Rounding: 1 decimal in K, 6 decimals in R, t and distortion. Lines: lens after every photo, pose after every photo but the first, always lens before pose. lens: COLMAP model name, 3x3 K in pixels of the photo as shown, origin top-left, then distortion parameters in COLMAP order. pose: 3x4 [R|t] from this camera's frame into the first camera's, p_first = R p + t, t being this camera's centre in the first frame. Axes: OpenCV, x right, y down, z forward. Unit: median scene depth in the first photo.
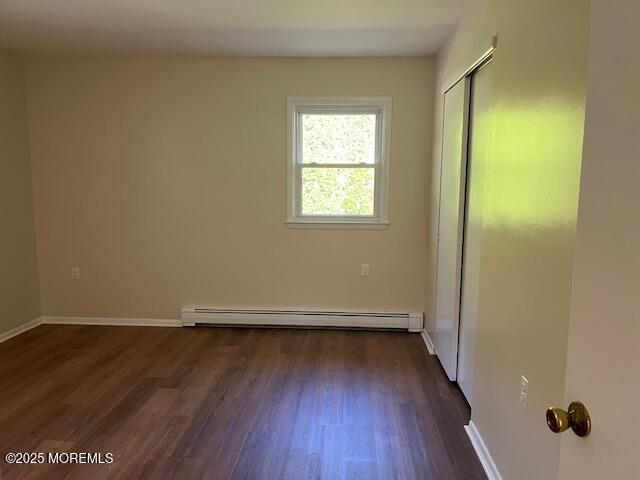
lens RADIAL K [[484.4, 0, 320.0], [0, 484.4, 240.0], [0, 0, 1]] dist [0.073318, -0.110604]
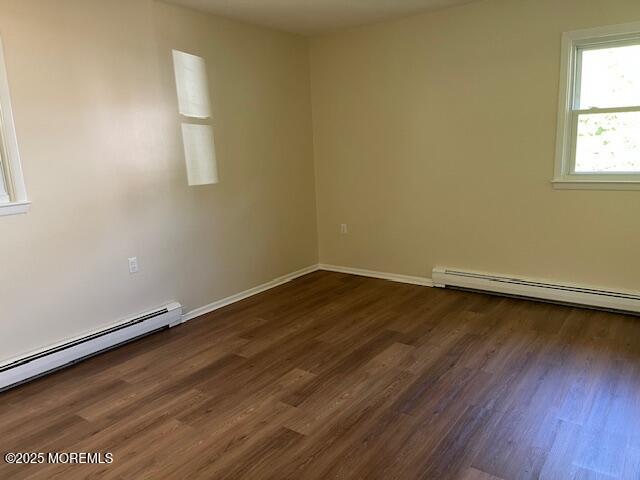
lens RADIAL K [[484.4, 0, 320.0], [0, 484.4, 240.0], [0, 0, 1]] dist [0.073318, -0.110604]
pose [[0.830858, 0.064550, -0.552728, 0.090269], [-0.017502, 0.995789, 0.089984, -0.004844], [0.556209, -0.065090, 0.828489, 0.055802]]
